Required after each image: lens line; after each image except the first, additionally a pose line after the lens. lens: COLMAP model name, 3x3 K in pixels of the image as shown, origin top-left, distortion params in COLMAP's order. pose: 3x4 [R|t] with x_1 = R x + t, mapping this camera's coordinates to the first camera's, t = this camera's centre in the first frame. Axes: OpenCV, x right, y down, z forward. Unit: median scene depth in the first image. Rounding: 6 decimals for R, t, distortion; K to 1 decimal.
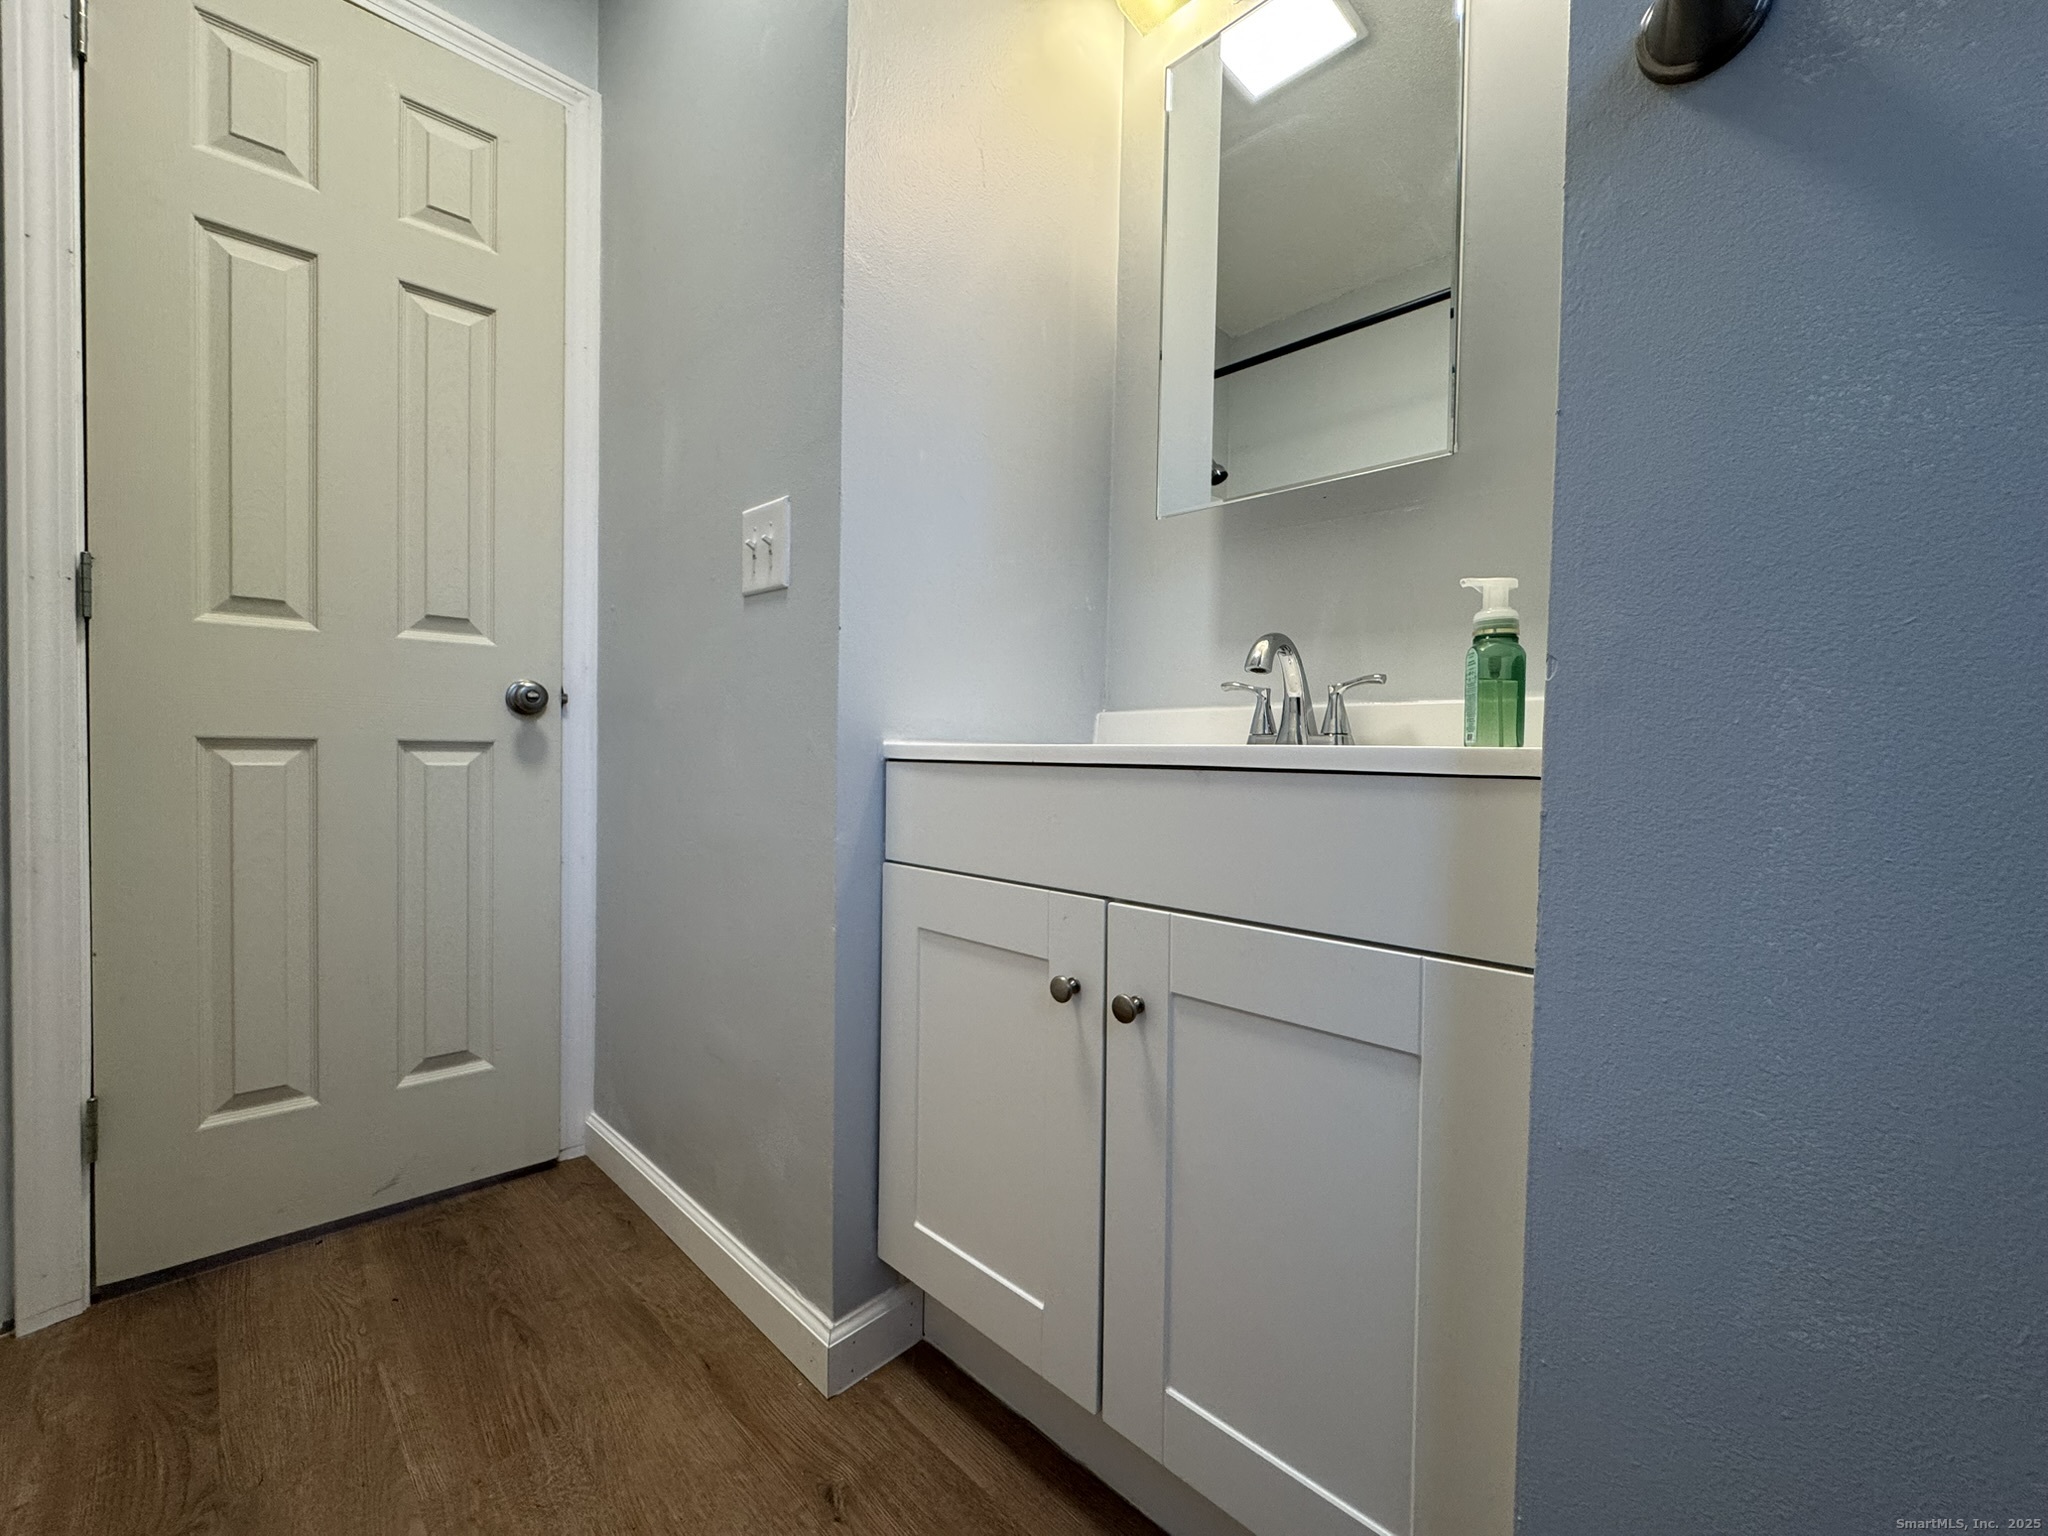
lens RADIAL K [[813.5, 0, 1024.3], [0, 813.5, 762.9], [0, 0, 1]] dist [-0.002736, 0.000072]
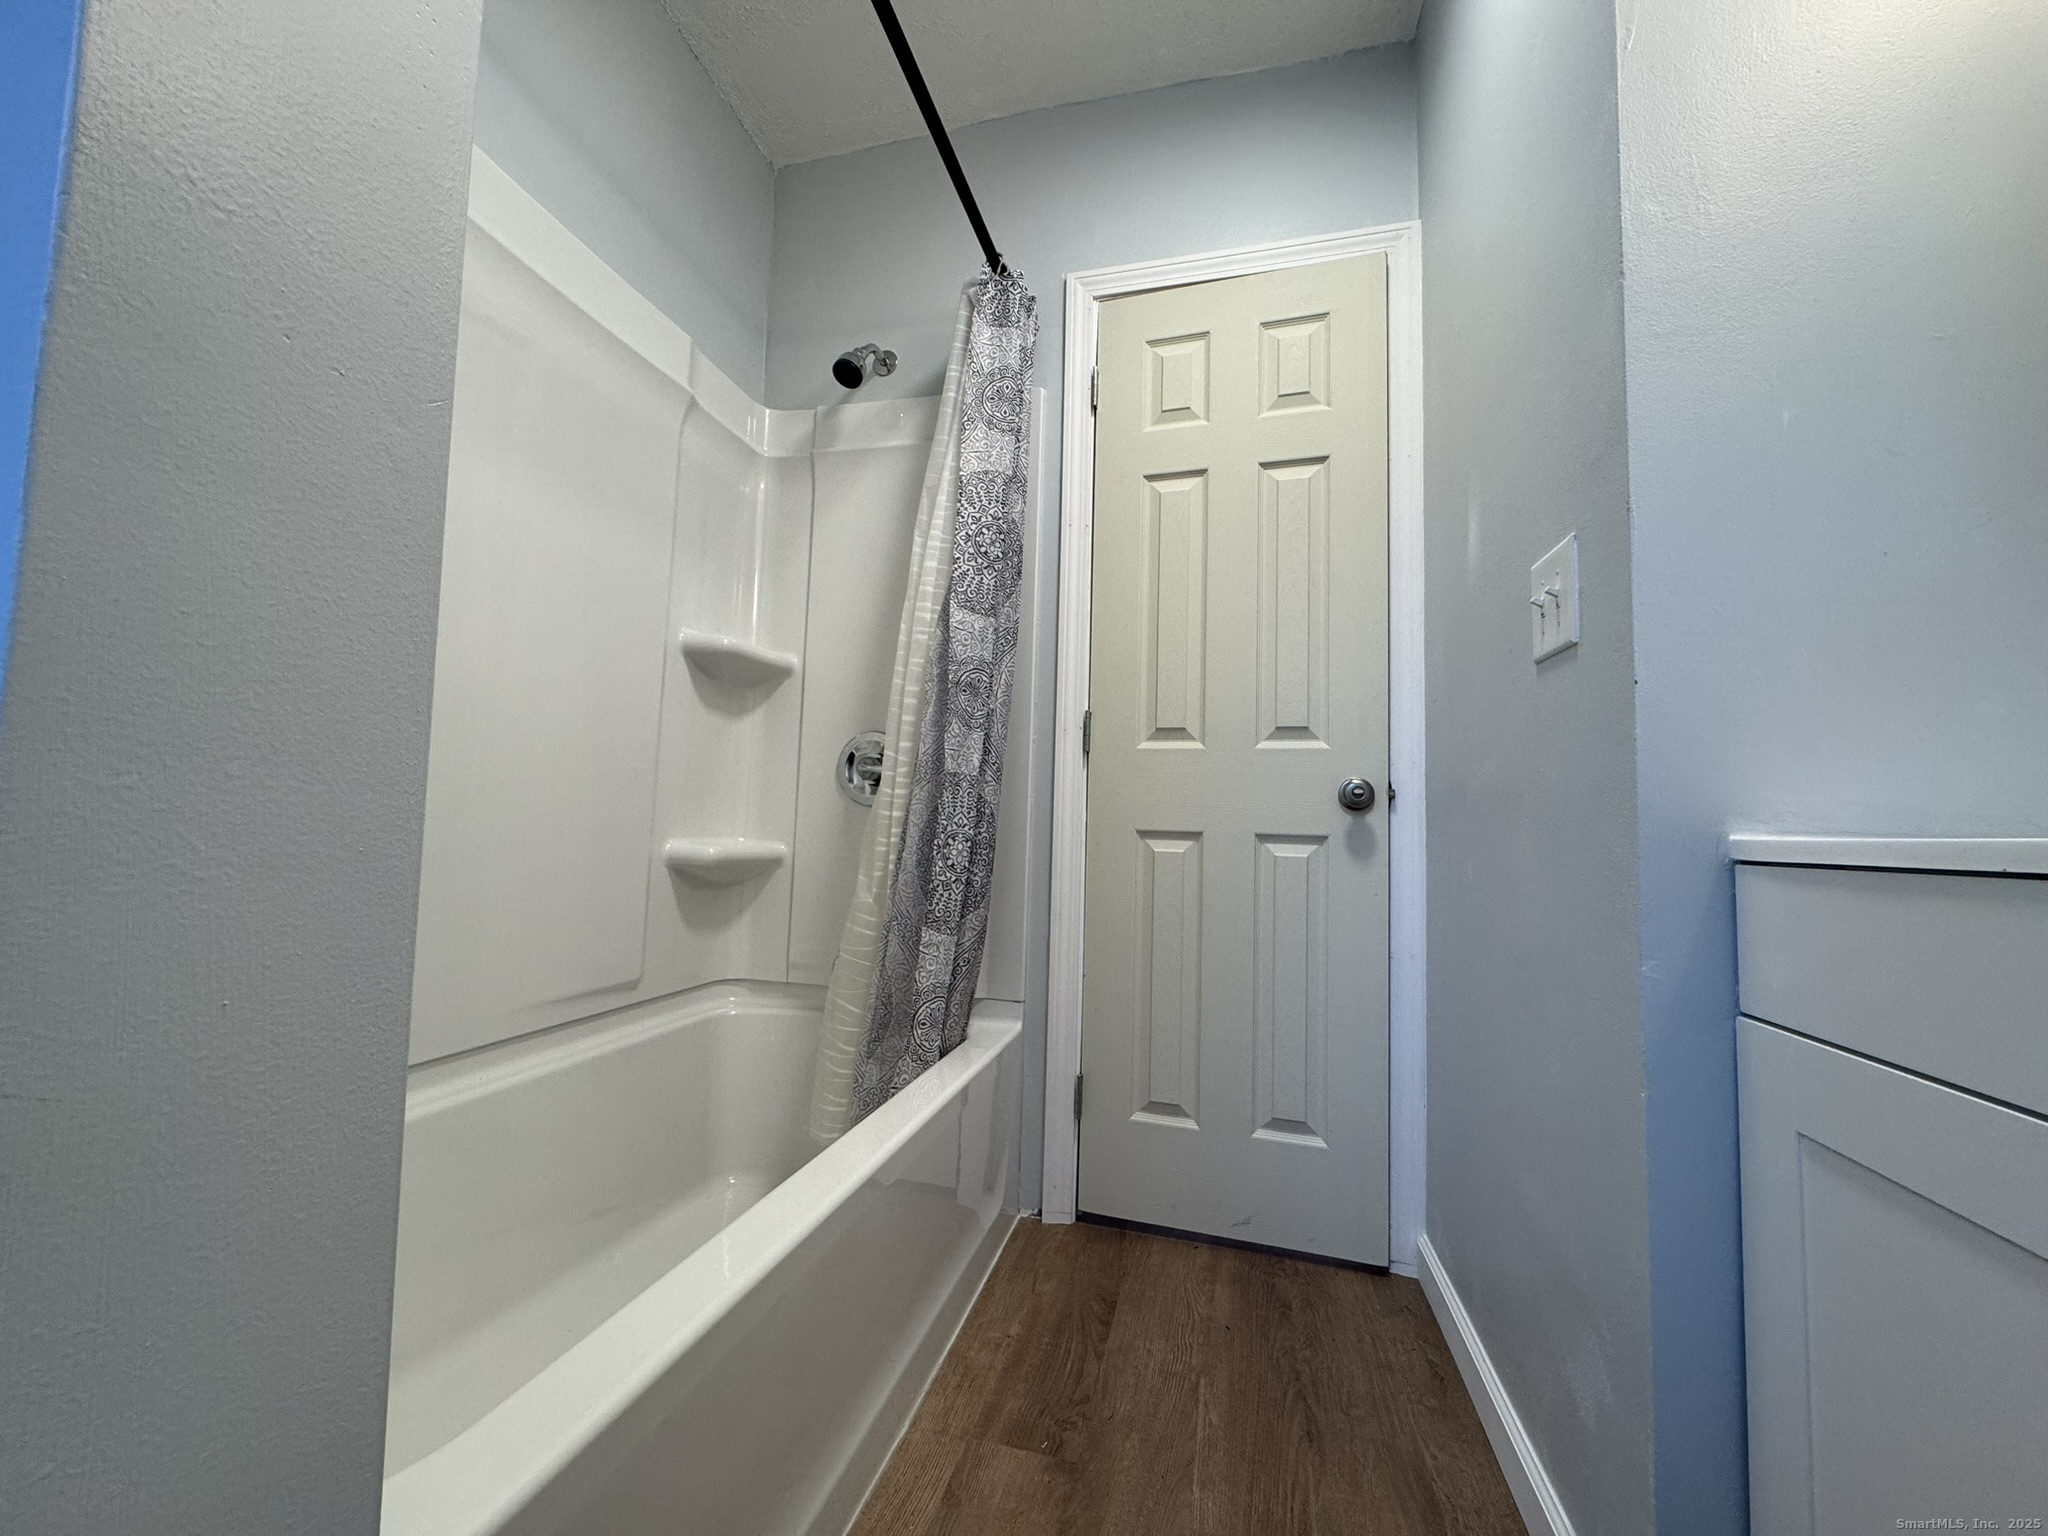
lens RADIAL K [[813.5, 0, 1026.3], [0, 813.5, 766.1], [0, 0, 1]] dist [-0.002736, 0.000072]
pose [[0.501268, -0.067525, -0.862653, 0.106972], [-0.037134, 0.994353, -0.099411, 0.005082], [0.864495, 0.081865, 0.495930, 0.122944]]
